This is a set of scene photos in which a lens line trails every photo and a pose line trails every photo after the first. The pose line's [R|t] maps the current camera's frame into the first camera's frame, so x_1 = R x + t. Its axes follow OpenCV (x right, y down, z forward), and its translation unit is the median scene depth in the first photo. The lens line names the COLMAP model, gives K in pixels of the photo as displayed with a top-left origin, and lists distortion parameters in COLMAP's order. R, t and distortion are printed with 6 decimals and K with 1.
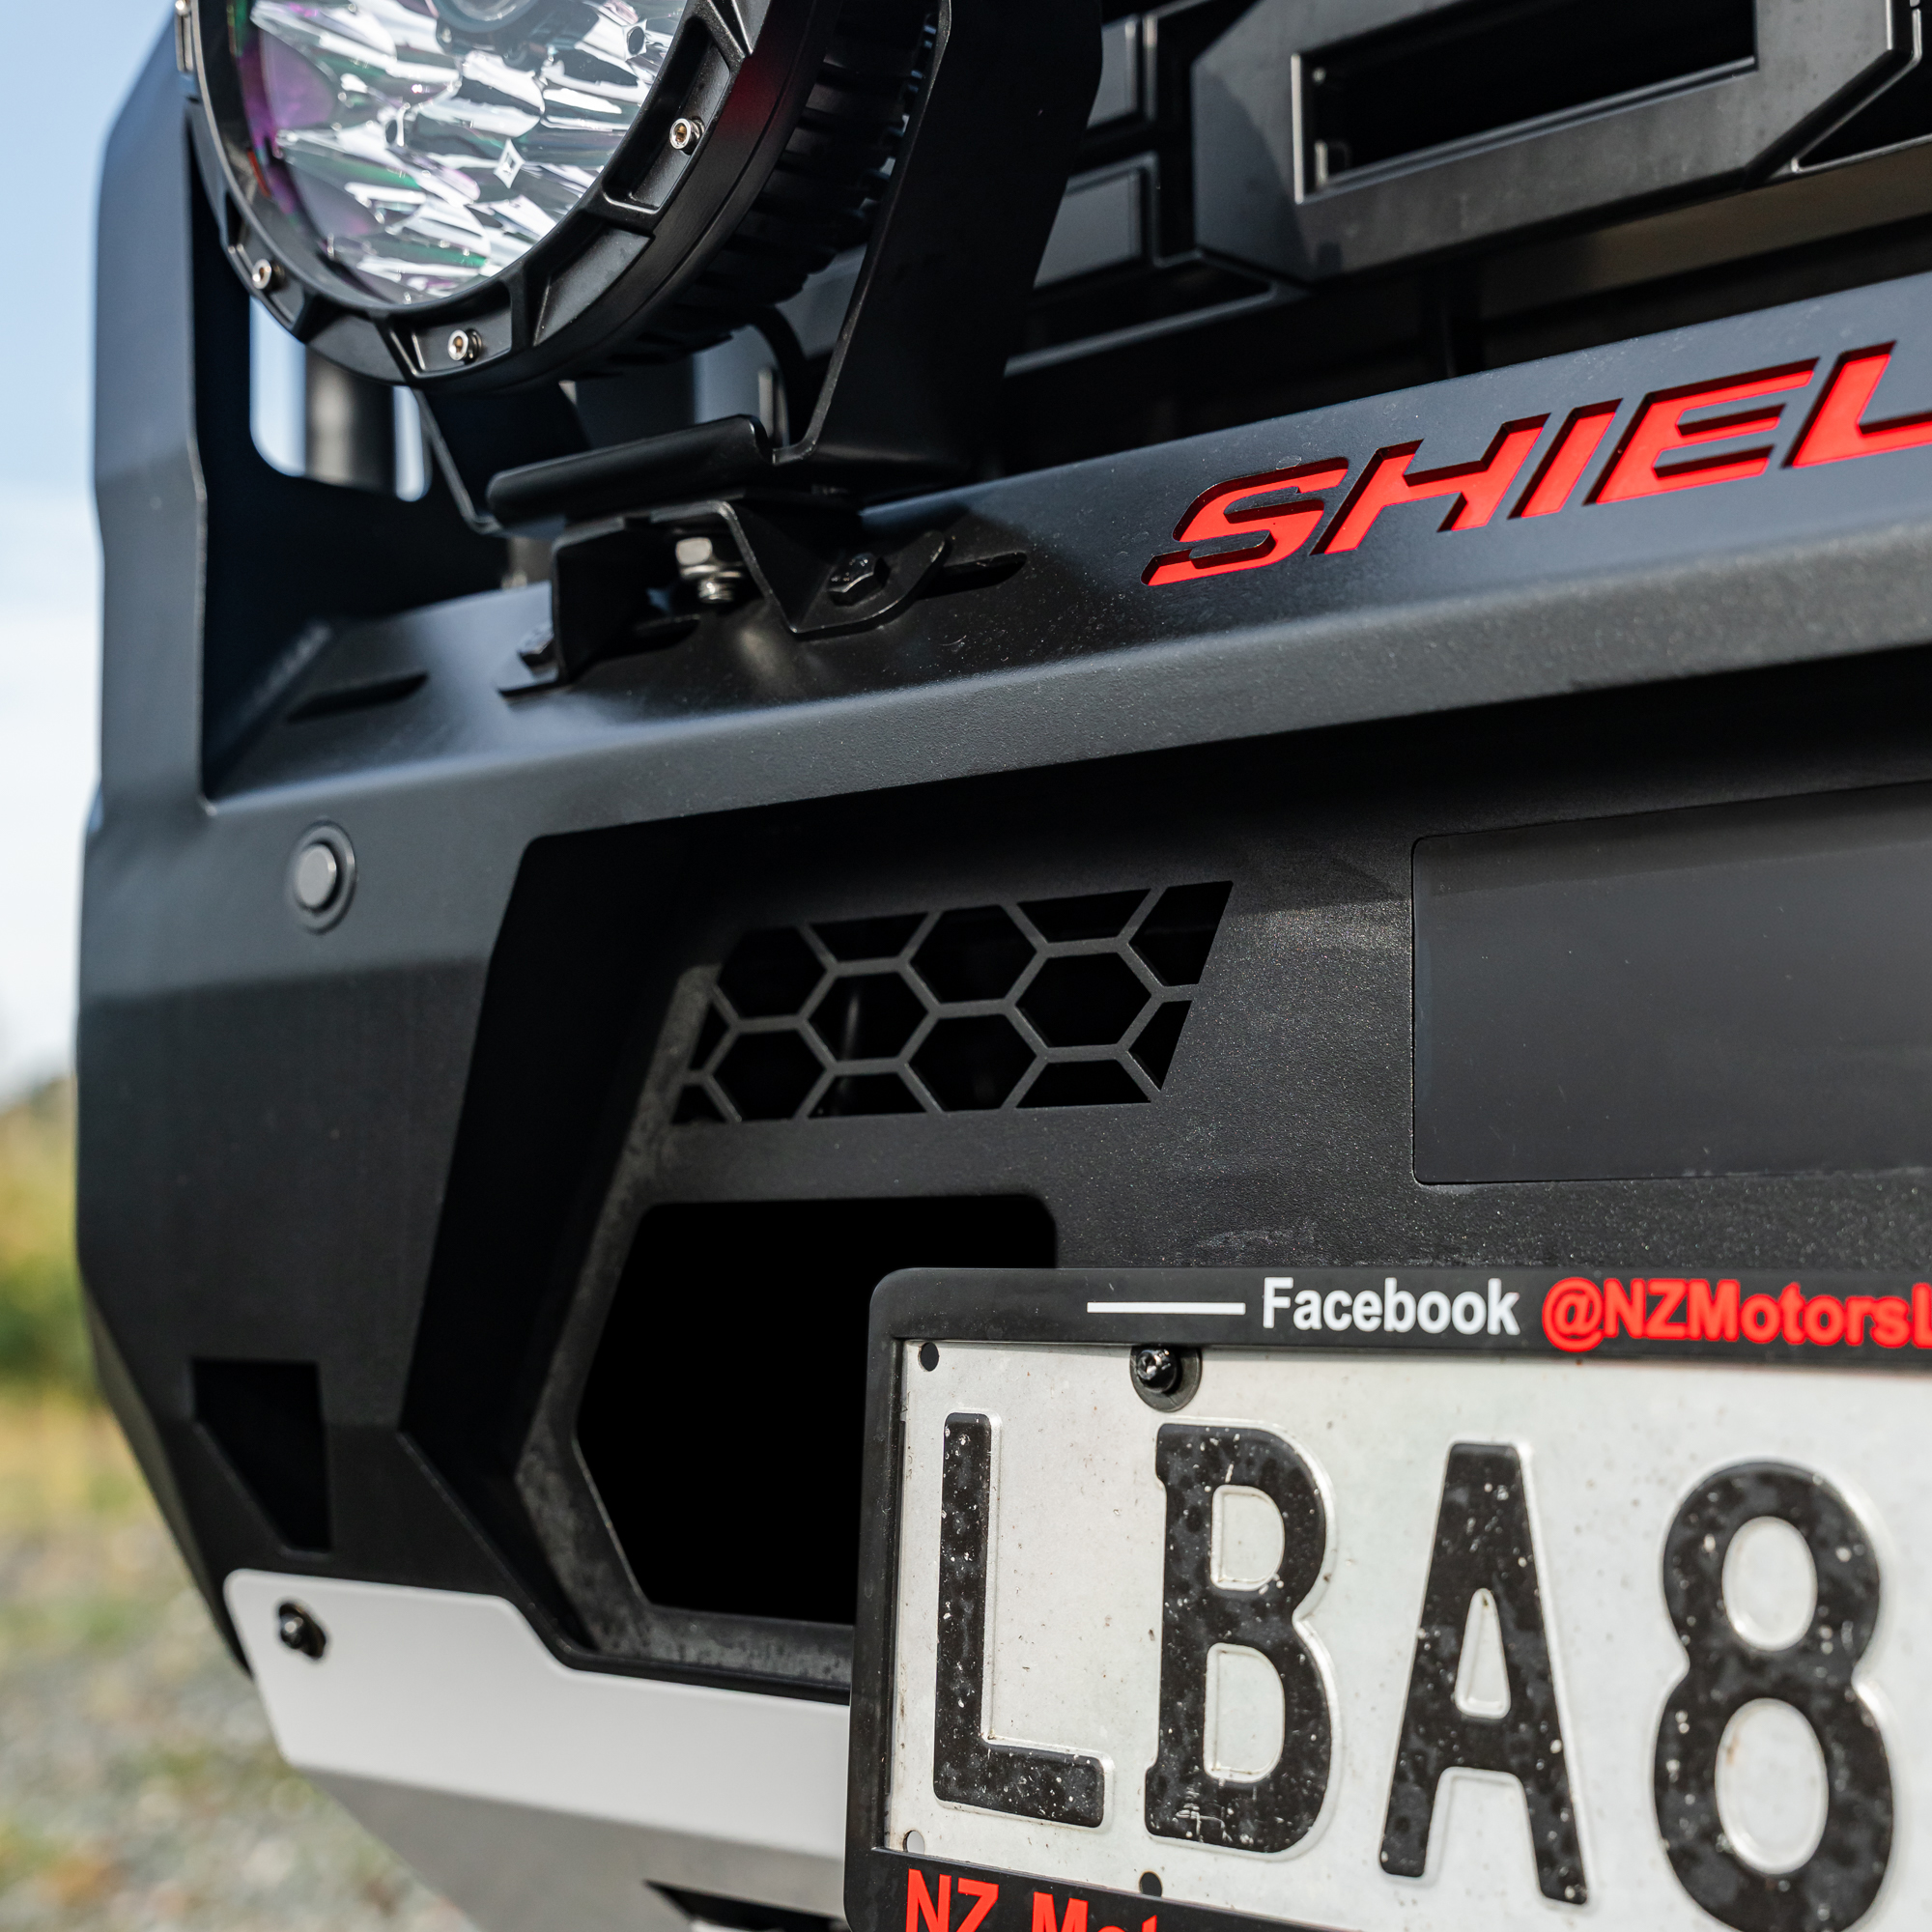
lens RADIAL K [[3287.5, 0, 966.0], [0, 3287.5, 966.0], [0, 0, 1]] dist [0.007579, -0.025348]
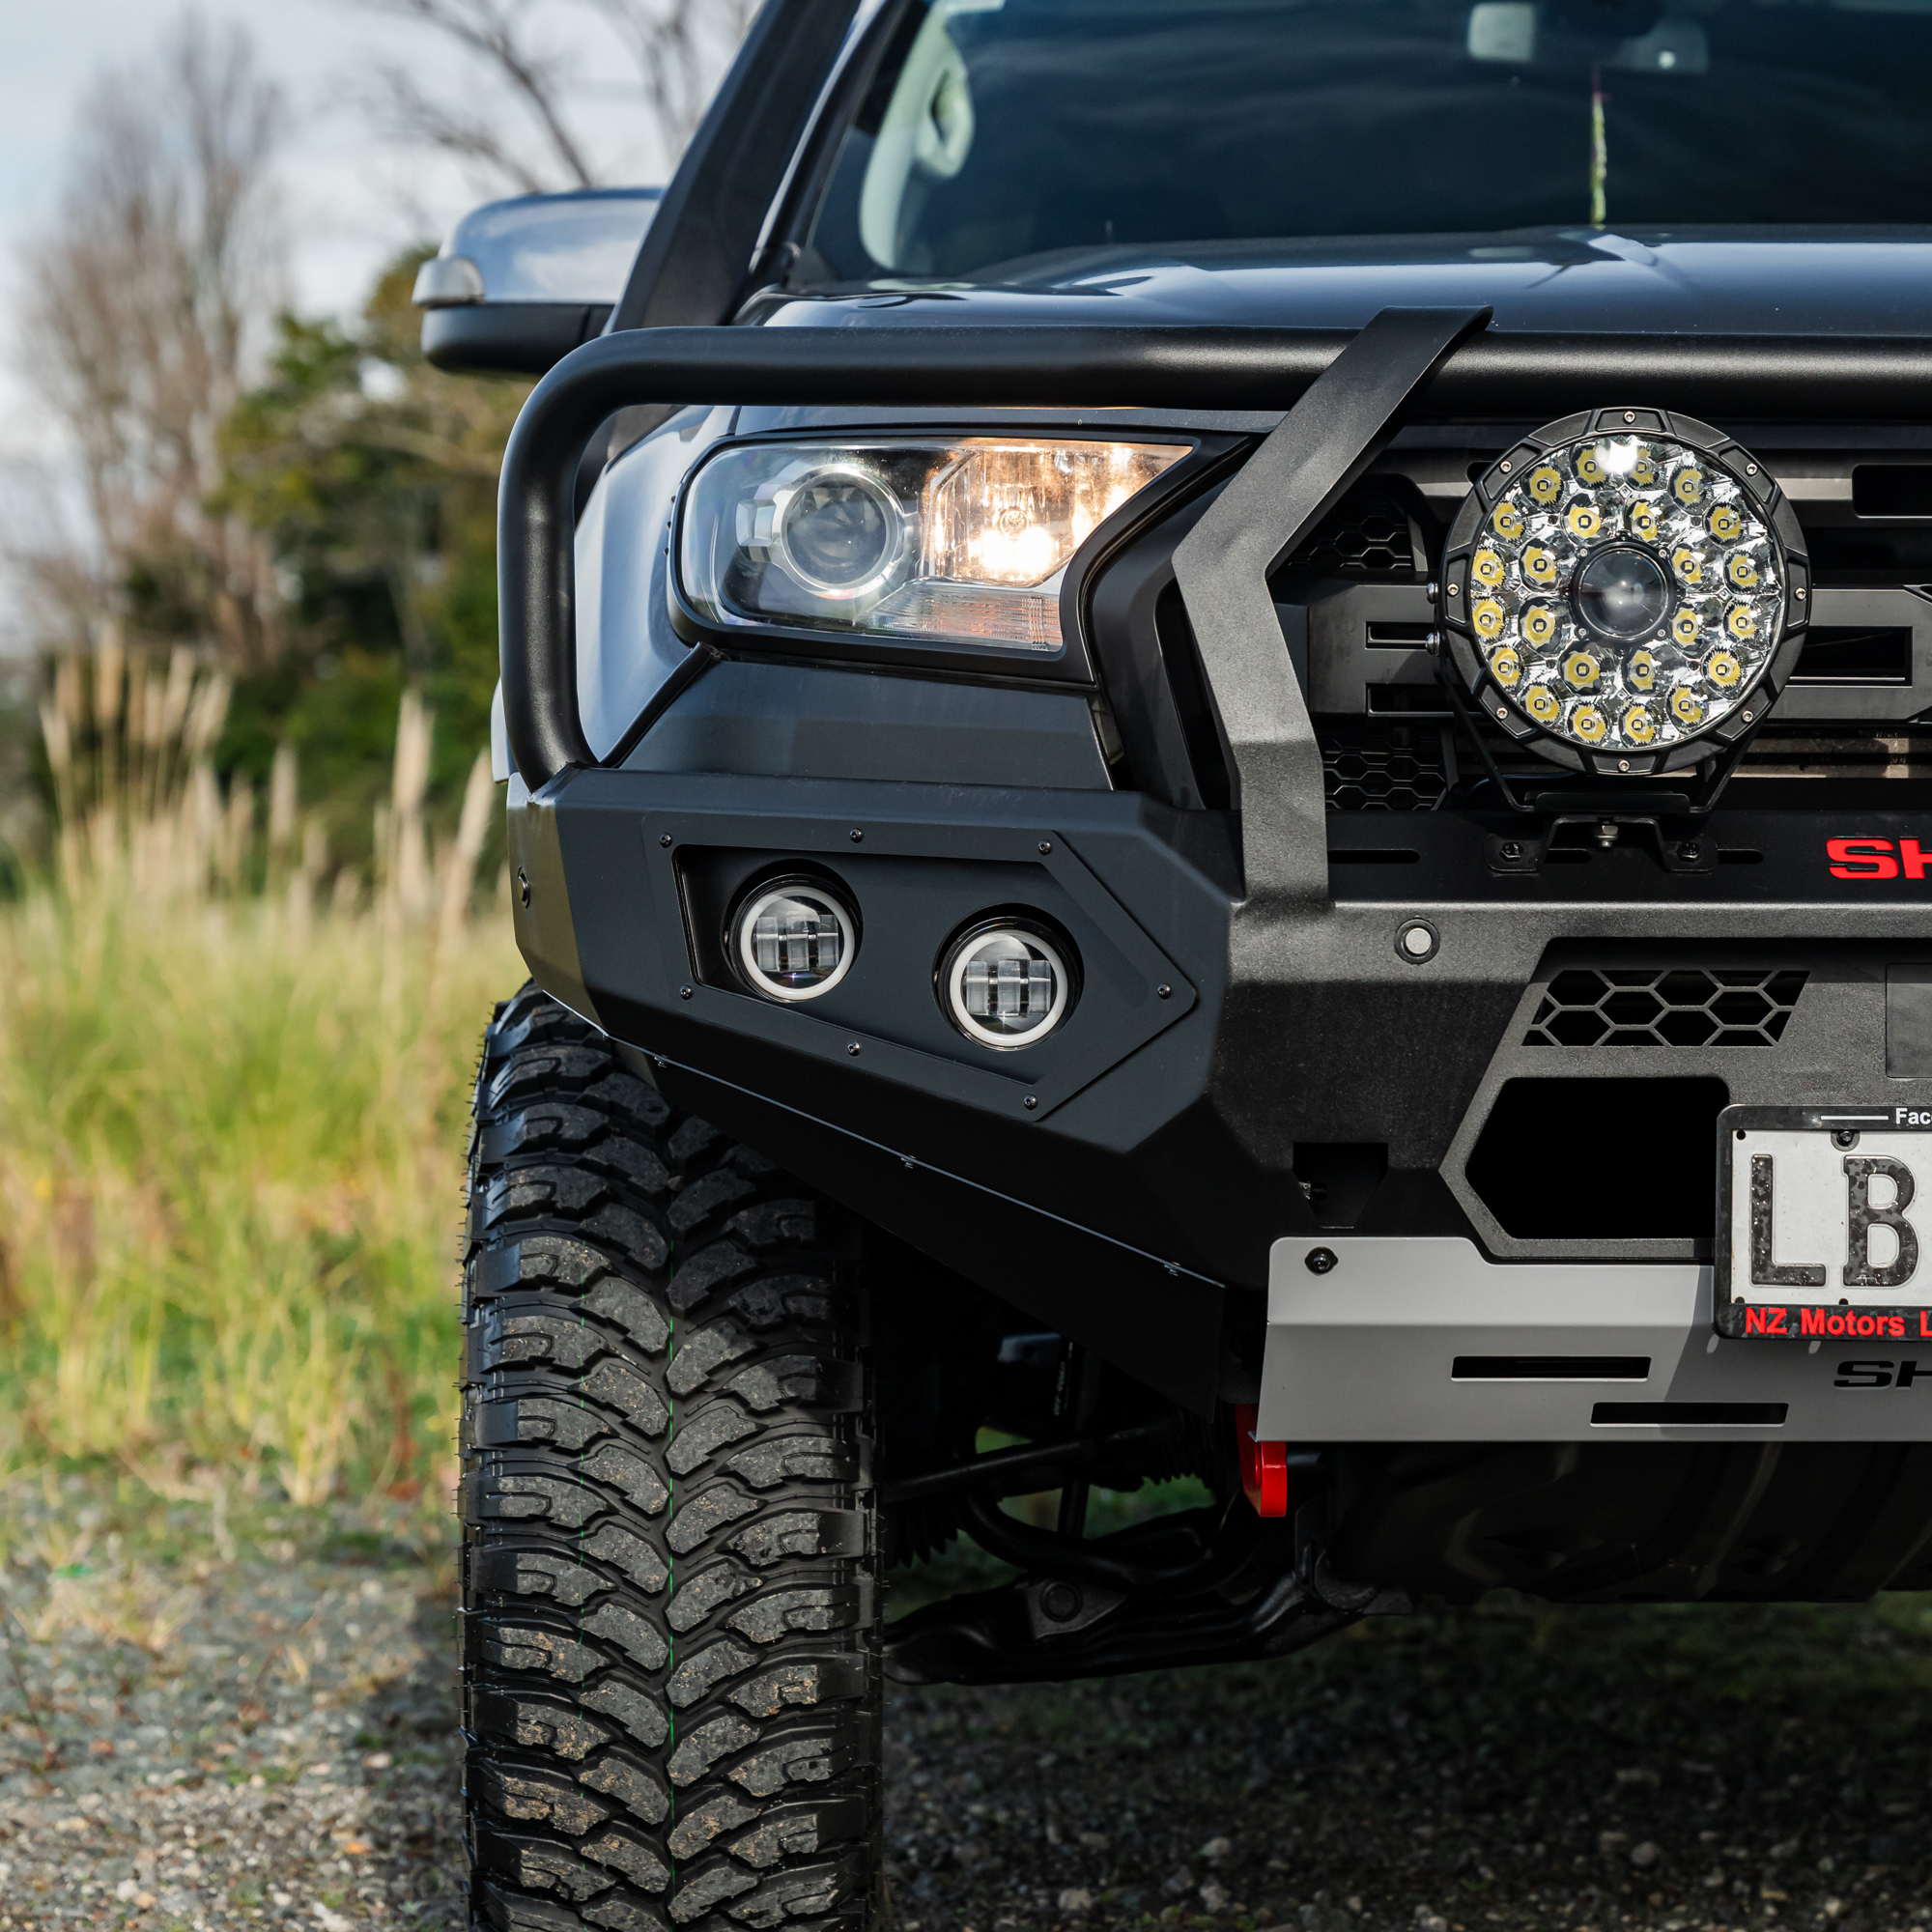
lens RADIAL K [[5802.7, 0, 964.1], [0, 5802.7, 1008.8], [0, 0, 1]] dist [0.053703, 0.020631]
pose [[0.714040, 0.013883, 0.699967, -4.071811], [-0.068483, 0.996394, 0.050098, -0.199998], [-0.696748, -0.083708, 0.712415, -2.145303]]
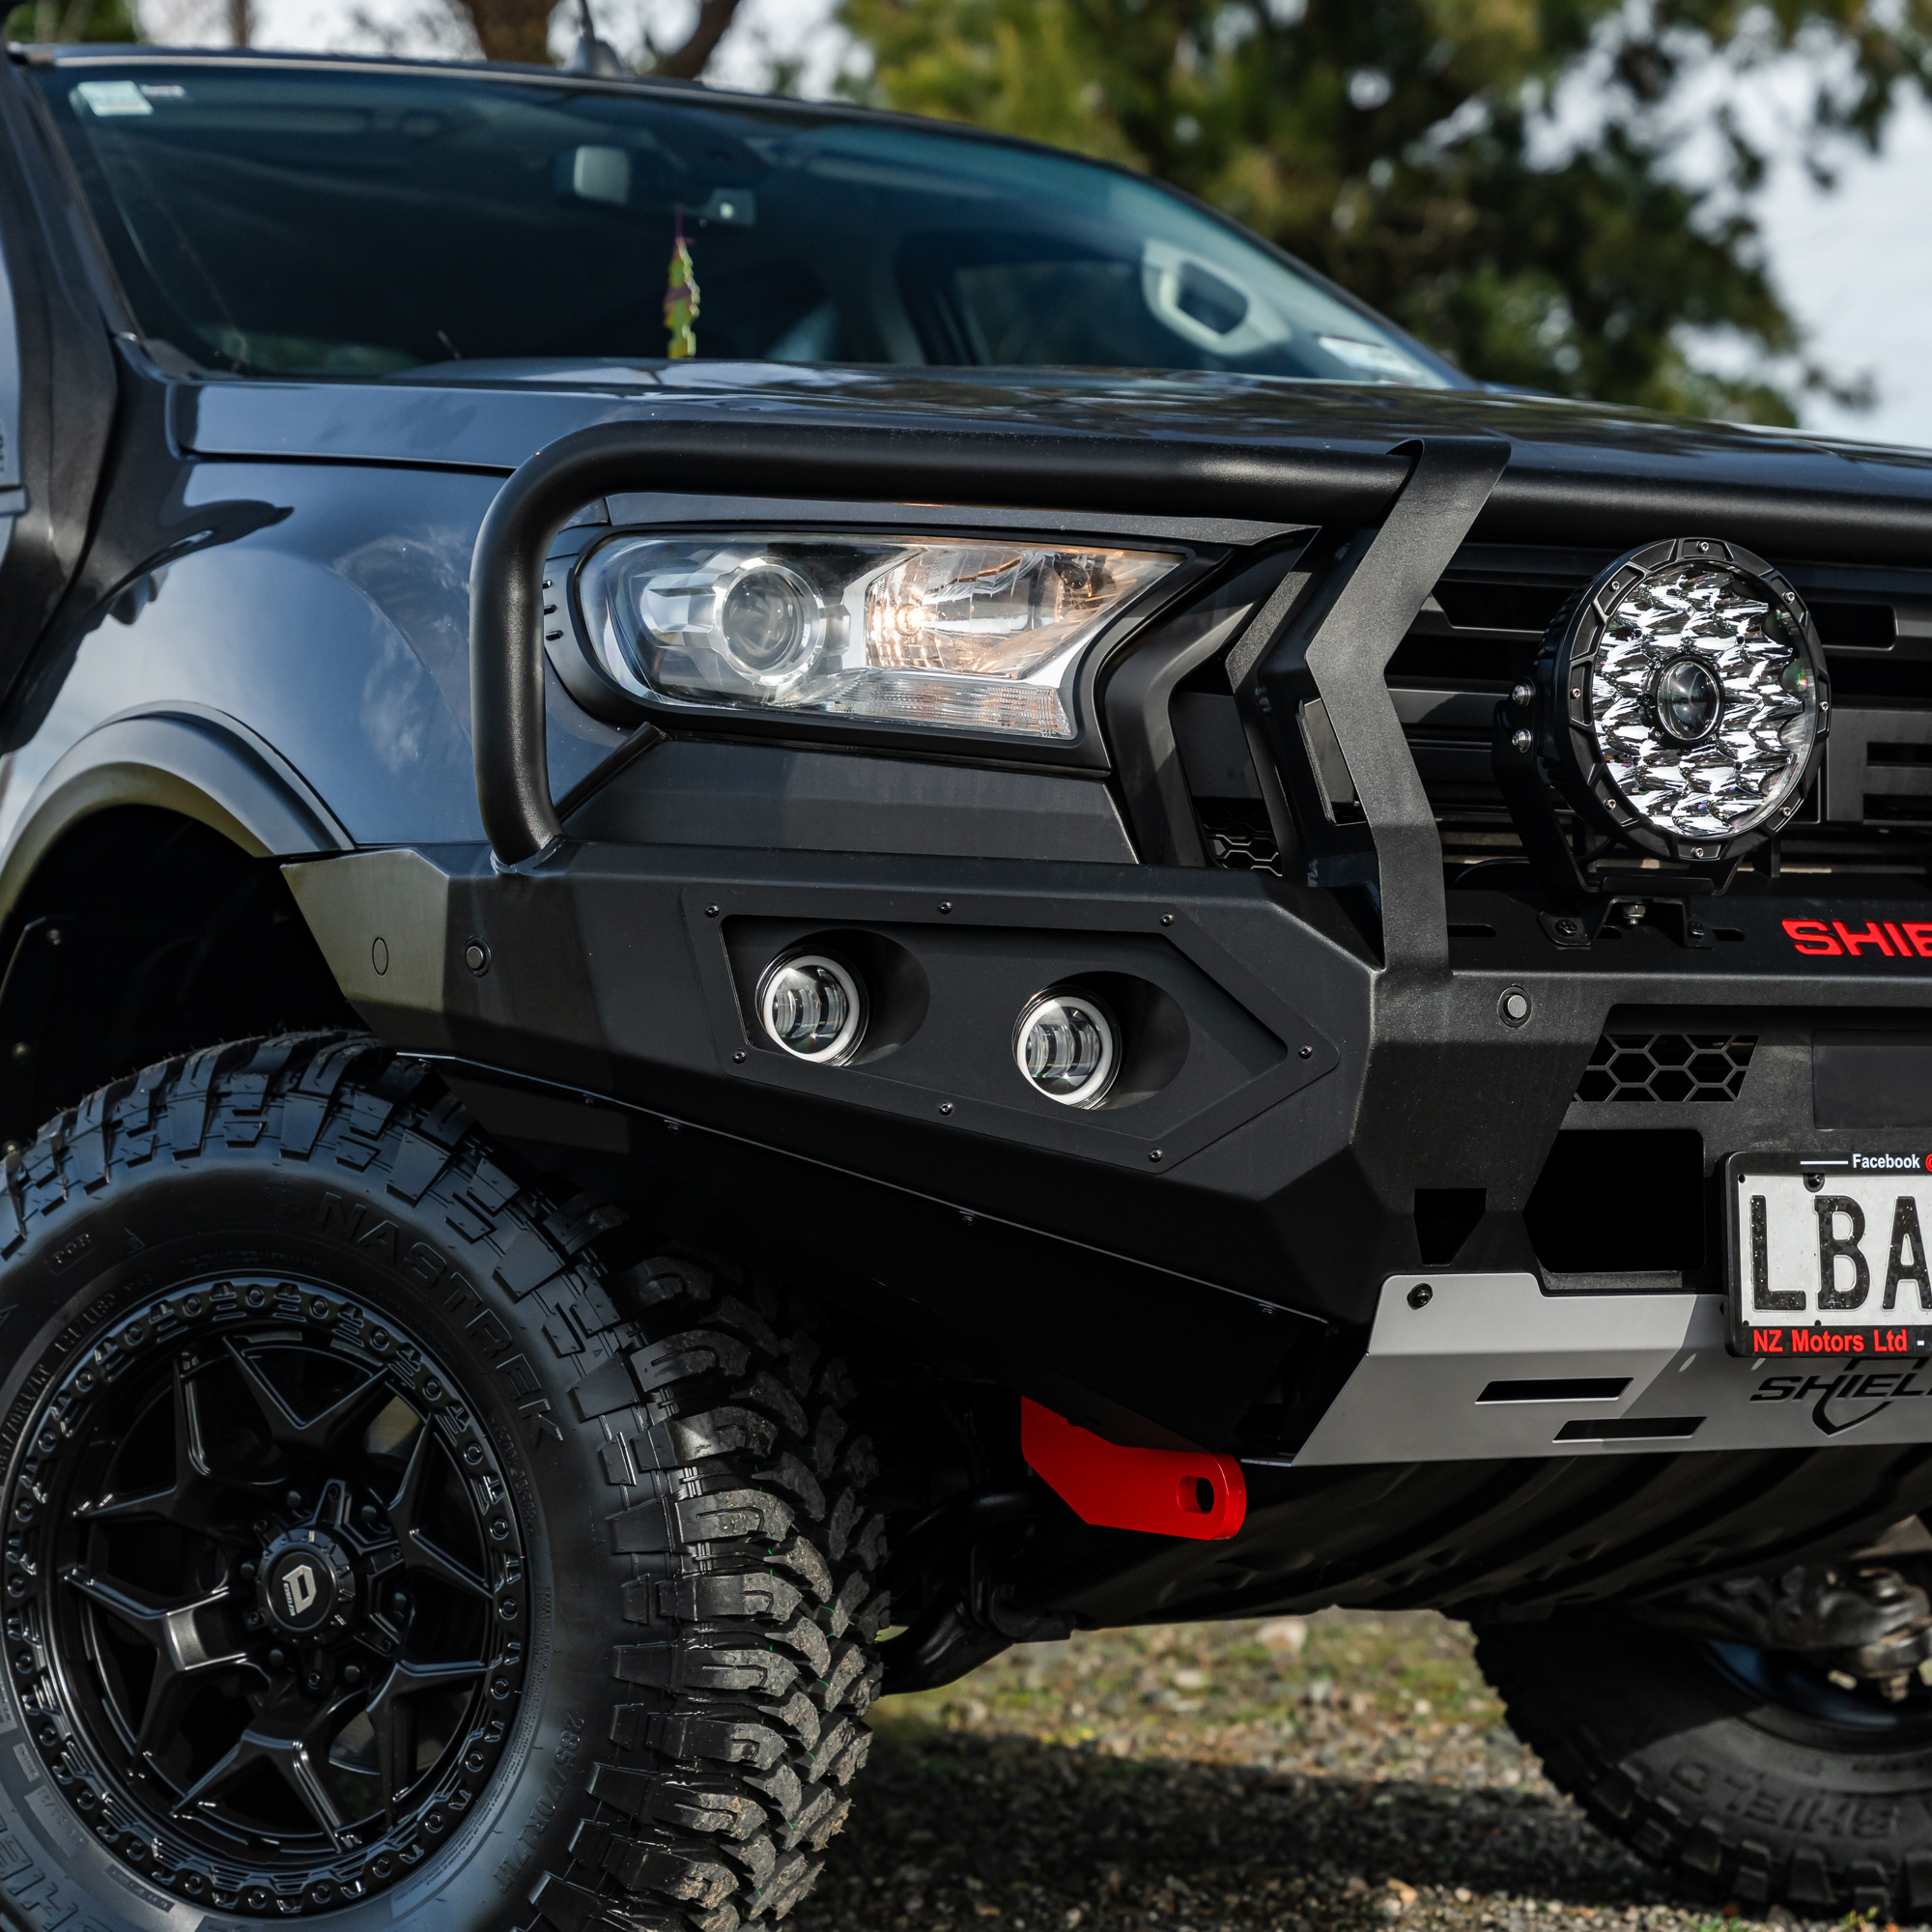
lens RADIAL K [[5707.5, 0, 966.0], [0, 5707.5, 966.0], [0, 0, 1]] dist [0.082100, -0.045615]
pose [[0.300159, 0.040156, 0.953044, -5.712276], [-0.078139, 0.996791, -0.017390, 0.067370], [-0.950683, -0.069250, 0.302334, 0.026846]]
